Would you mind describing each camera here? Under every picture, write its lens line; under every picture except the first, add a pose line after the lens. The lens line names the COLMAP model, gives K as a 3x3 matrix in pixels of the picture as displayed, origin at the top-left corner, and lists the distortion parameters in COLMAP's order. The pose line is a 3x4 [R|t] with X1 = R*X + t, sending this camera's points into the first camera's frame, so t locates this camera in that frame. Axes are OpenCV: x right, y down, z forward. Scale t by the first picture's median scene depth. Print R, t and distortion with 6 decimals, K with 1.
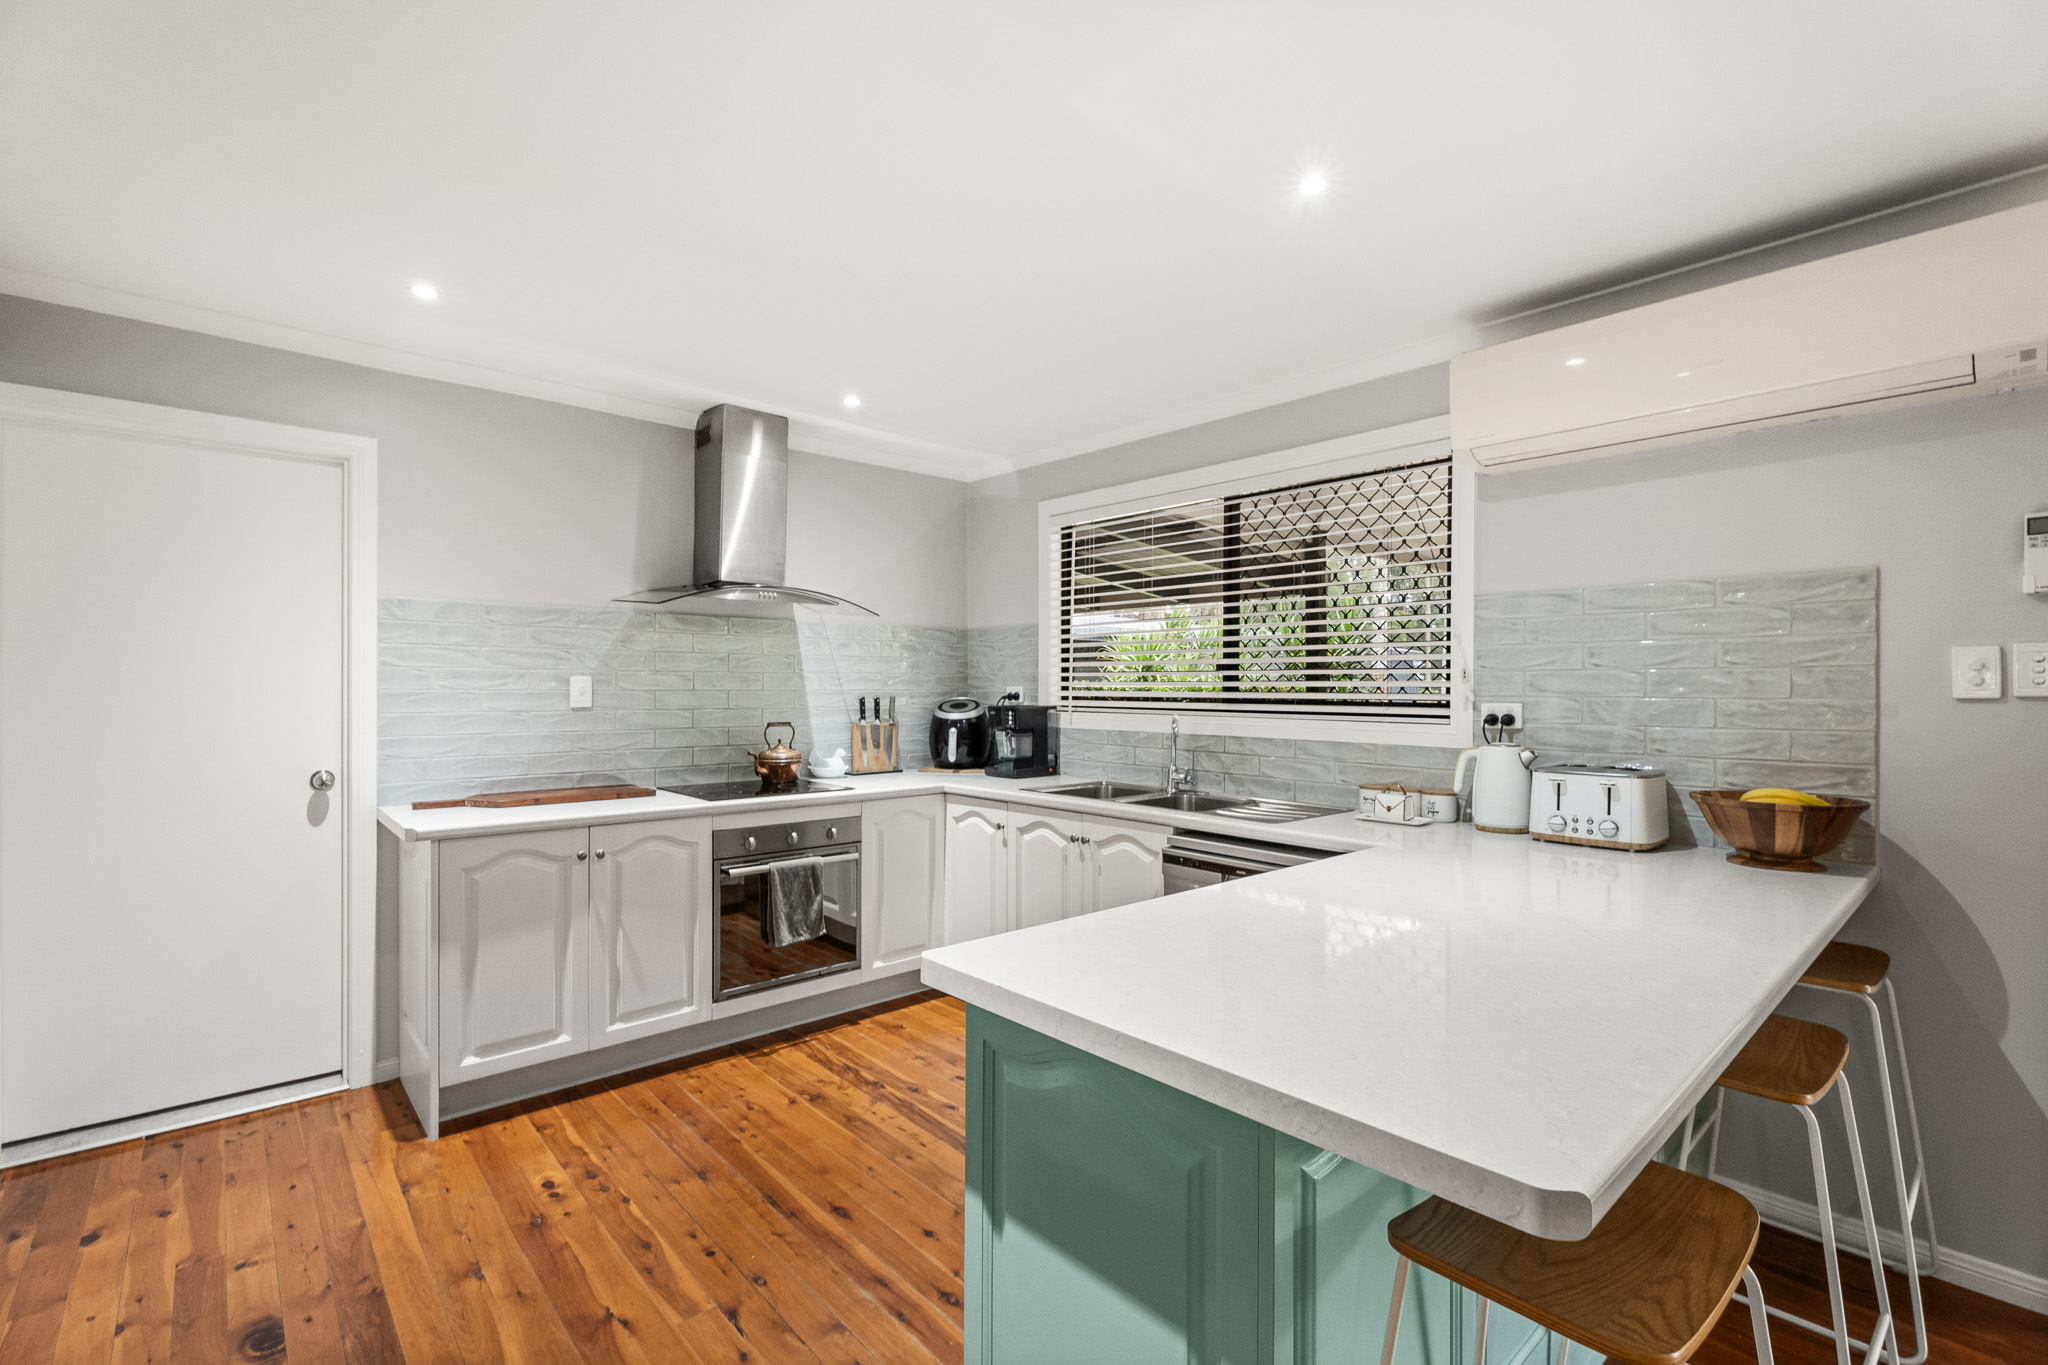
lens RADIAL K [[906.3, 0, 1019.2], [0, 906.3, 692.3], [0, 0, 1]] dist [-0.001608, 0.000443]
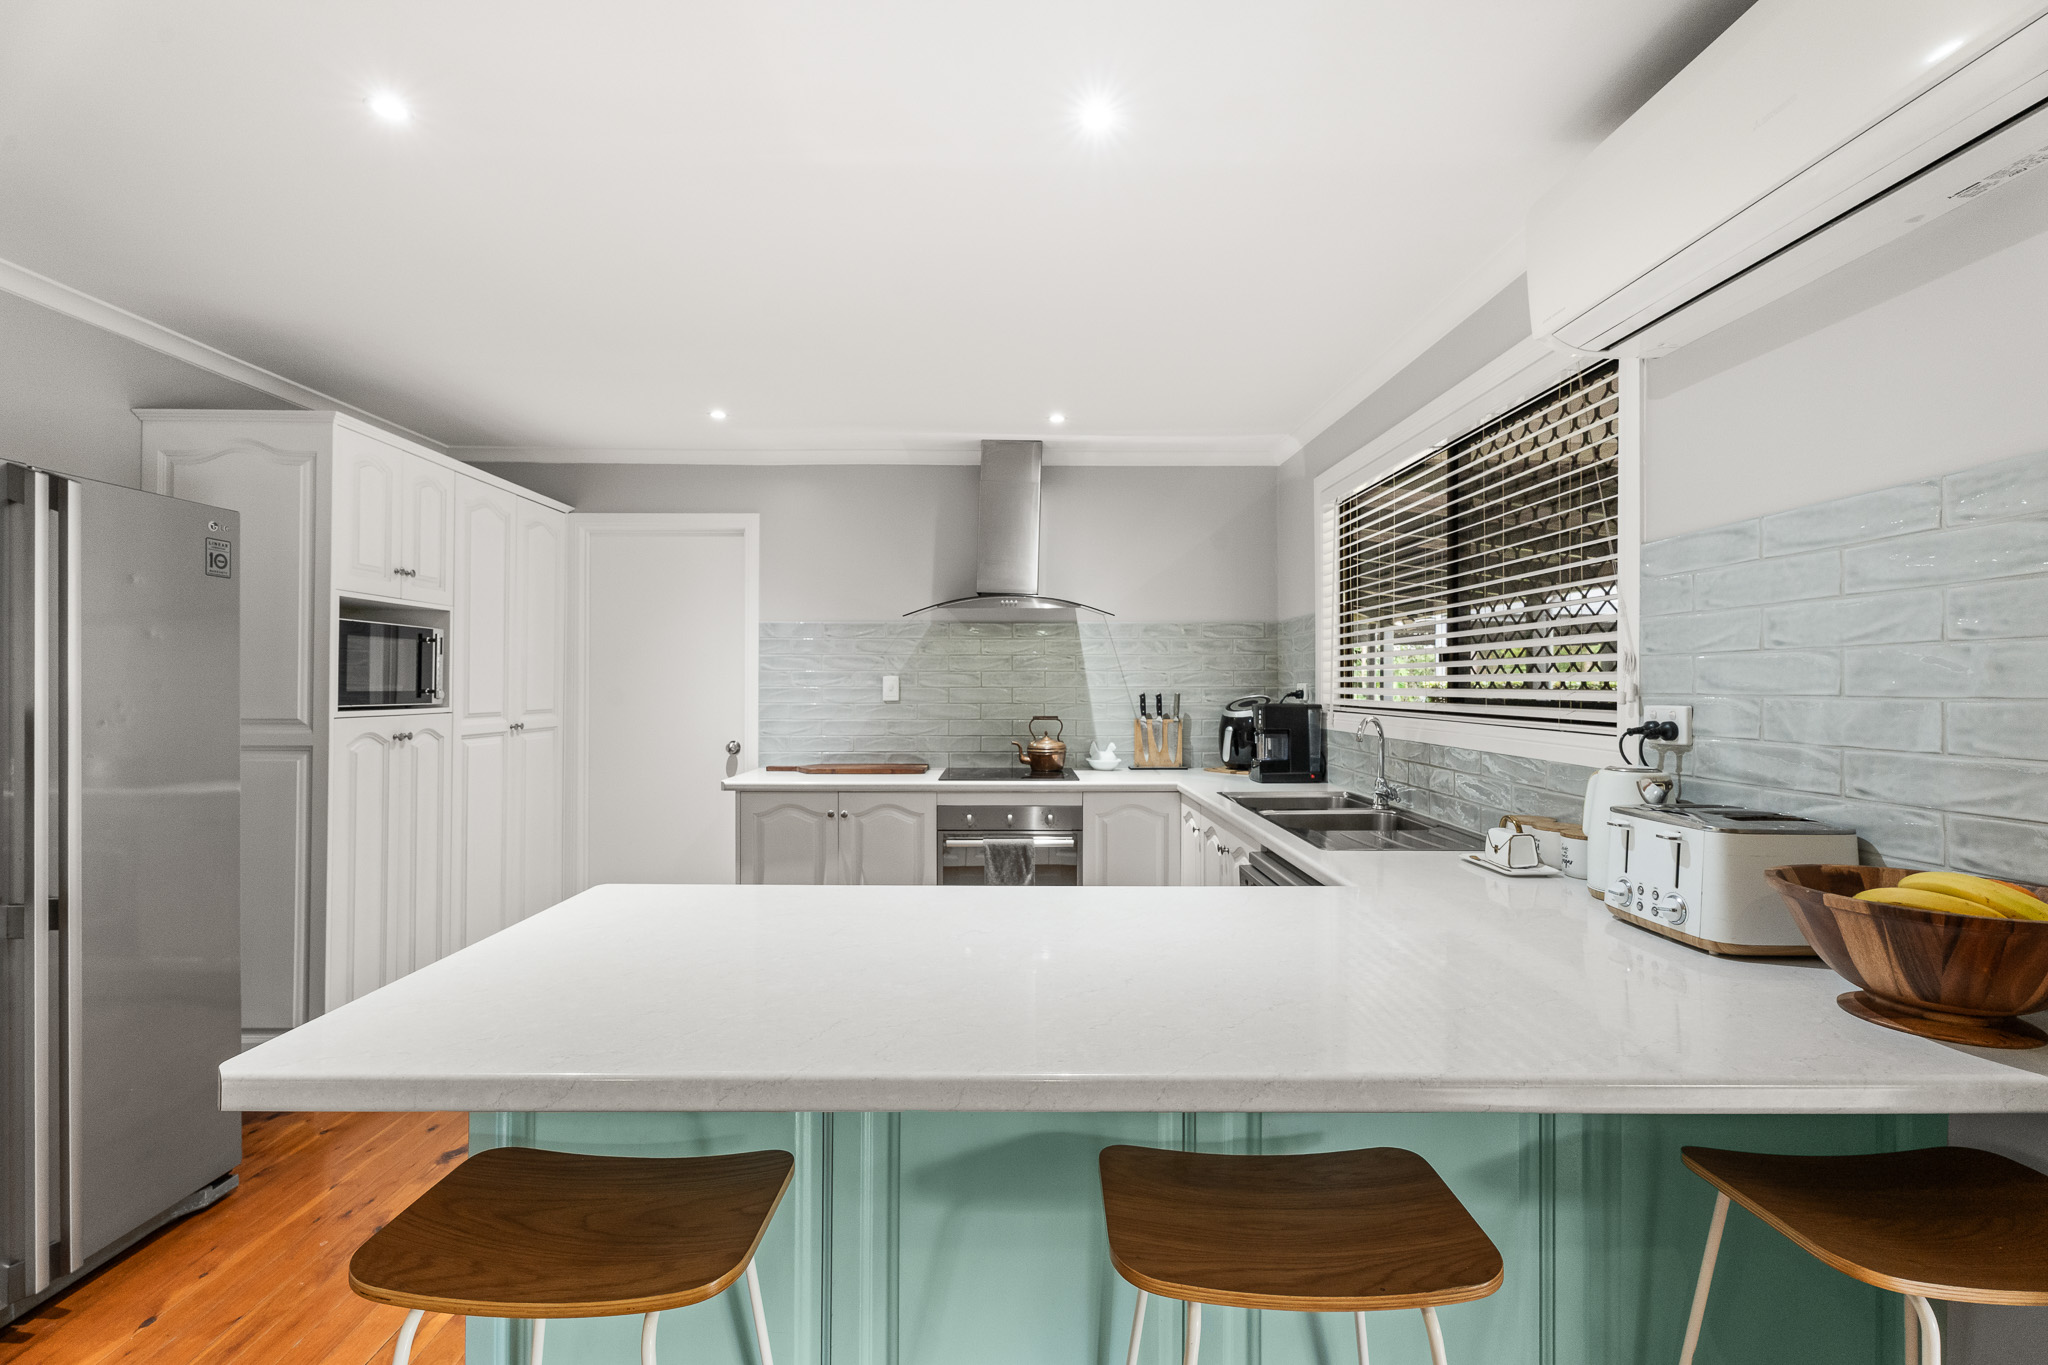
lens RADIAL K [[906.3, 0, 1021.9], [0, 906.3, 676.3], [0, 0, 1]] dist [-0.001608, 0.000443]
pose [[0.753342, -0.008561, -0.657573, 0.493538], [-0.002186, 0.999877, -0.015522, 0.001954], [0.657626, 0.013131, 0.753231, 0.166870]]
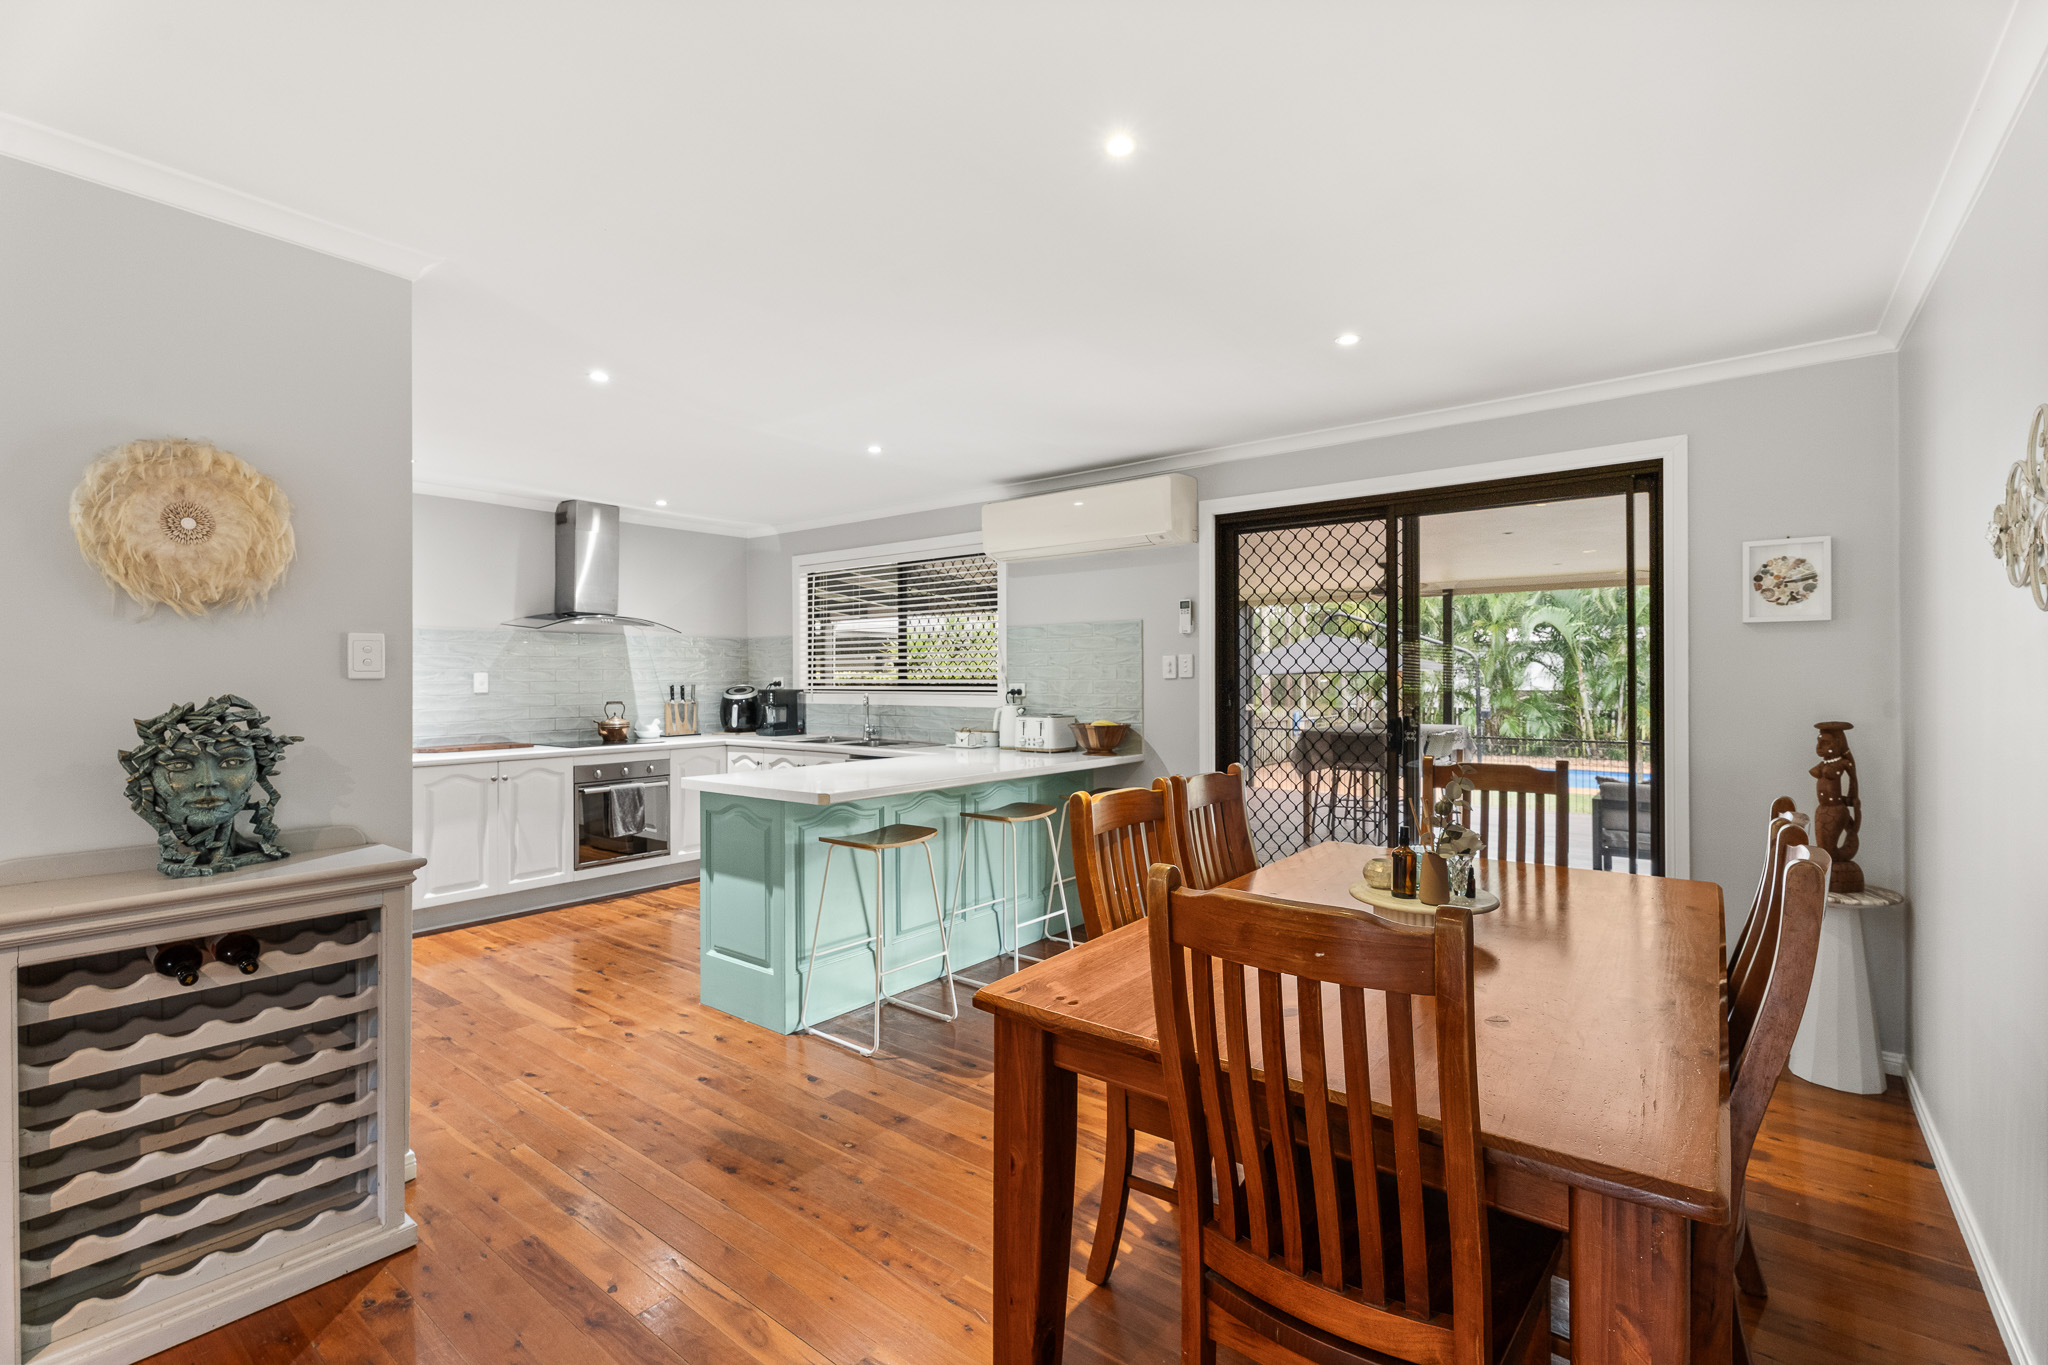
lens RADIAL K [[906.3, 0, 1019.6], [0, 906.3, 678.8], [0, 0, 1]] dist [-0.001608, 0.000443]
pose [[0.984569, -0.008873, 0.174773, 0.163309], [0.009638, 0.999947, -0.003530, 0.007273], [-0.174733, 0.005160, 0.984602, -0.718029]]
